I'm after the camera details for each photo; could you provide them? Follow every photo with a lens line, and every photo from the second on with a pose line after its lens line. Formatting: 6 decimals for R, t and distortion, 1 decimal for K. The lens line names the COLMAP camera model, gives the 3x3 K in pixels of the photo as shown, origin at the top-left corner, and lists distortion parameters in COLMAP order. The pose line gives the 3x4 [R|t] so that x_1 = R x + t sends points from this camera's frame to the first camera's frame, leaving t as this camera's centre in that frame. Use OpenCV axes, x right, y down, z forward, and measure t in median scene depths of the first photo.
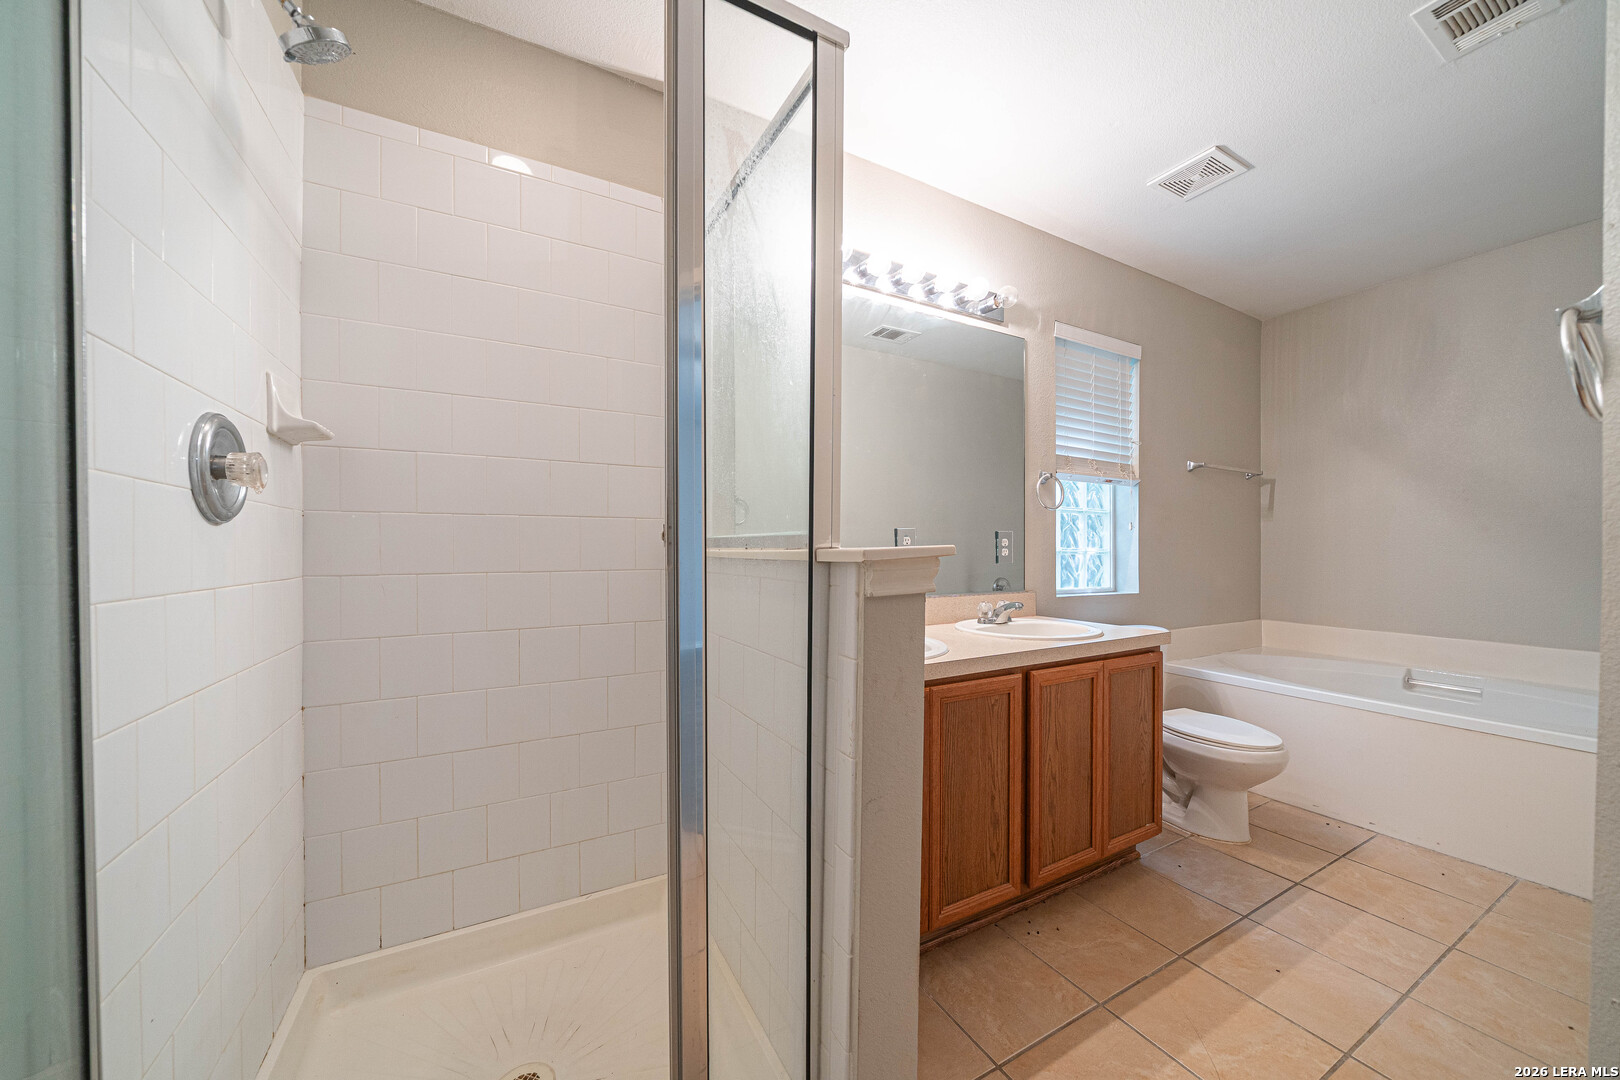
lens RADIAL K [[564.1, 0, 798.6], [0, 564.1, 549.4], [0, 0, 1]] dist [-0.010249, 0.000379]
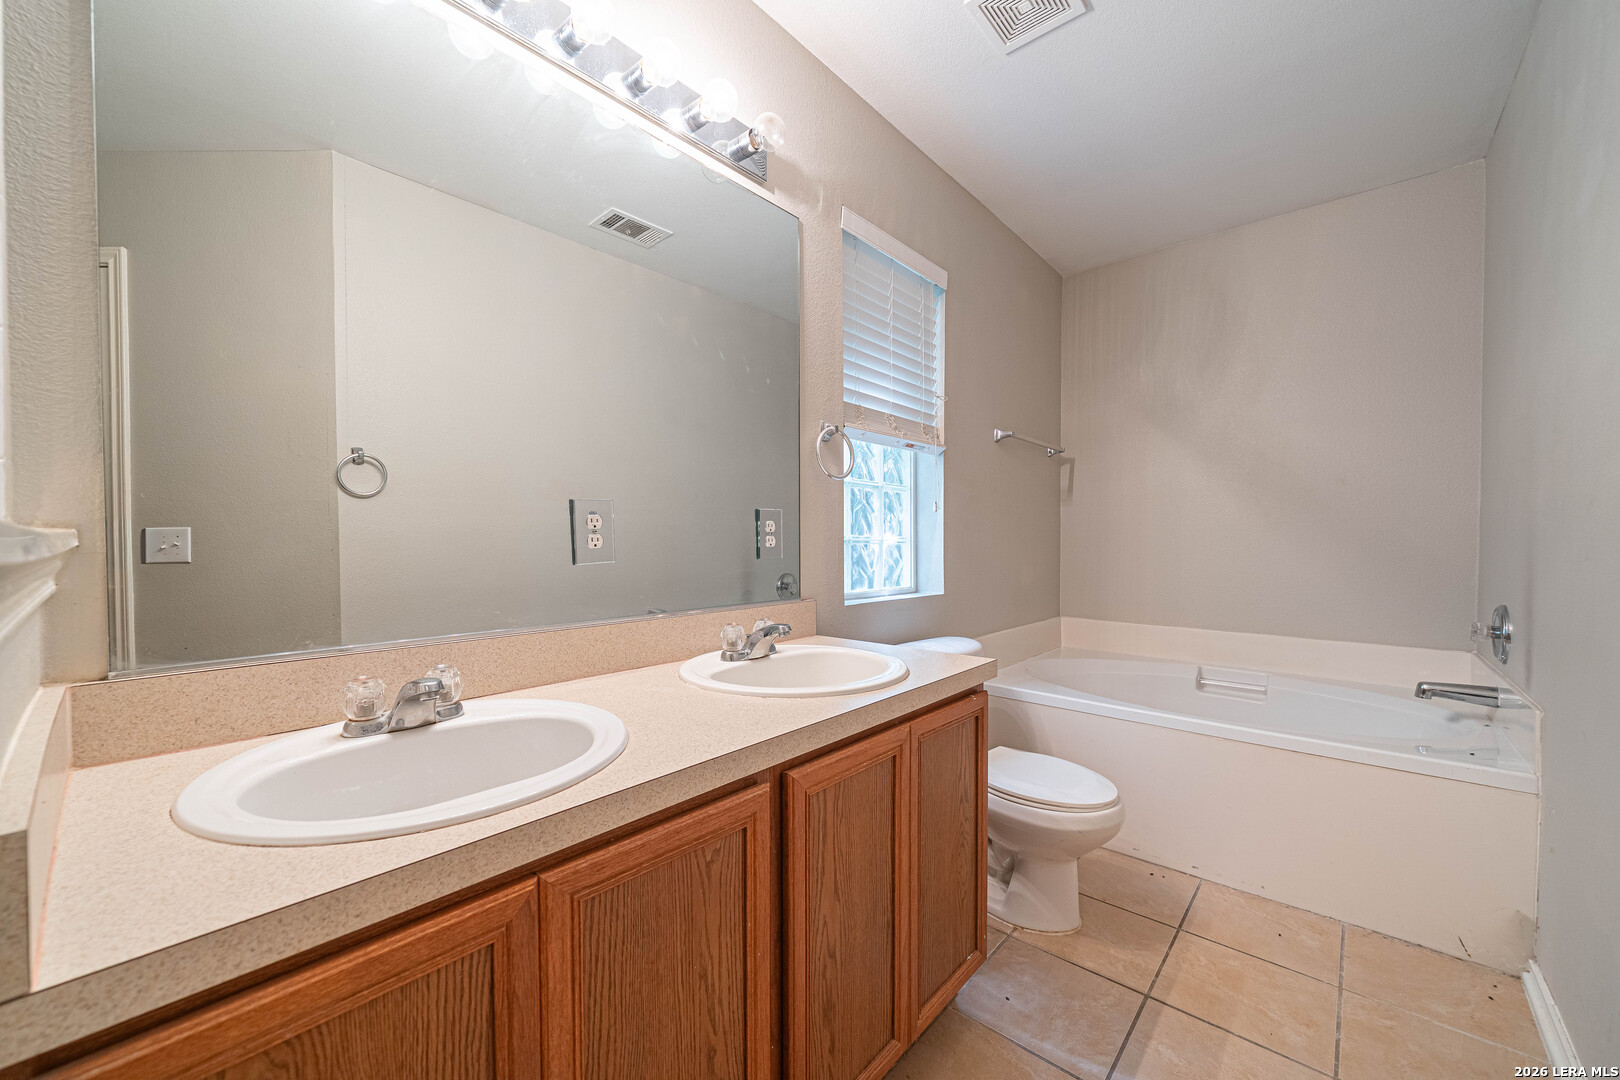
lens RADIAL K [[617.9, 0, 812.0], [0, 617.9, 542.1], [0, 0, 1]] dist [-0.000224, -0.000175]
pose [[0.935578, -0.003424, 0.353103, 0.160768], [0.001551, 0.999983, 0.005587, 0.001616], [-0.353116, -0.004679, 0.935568, 0.318948]]
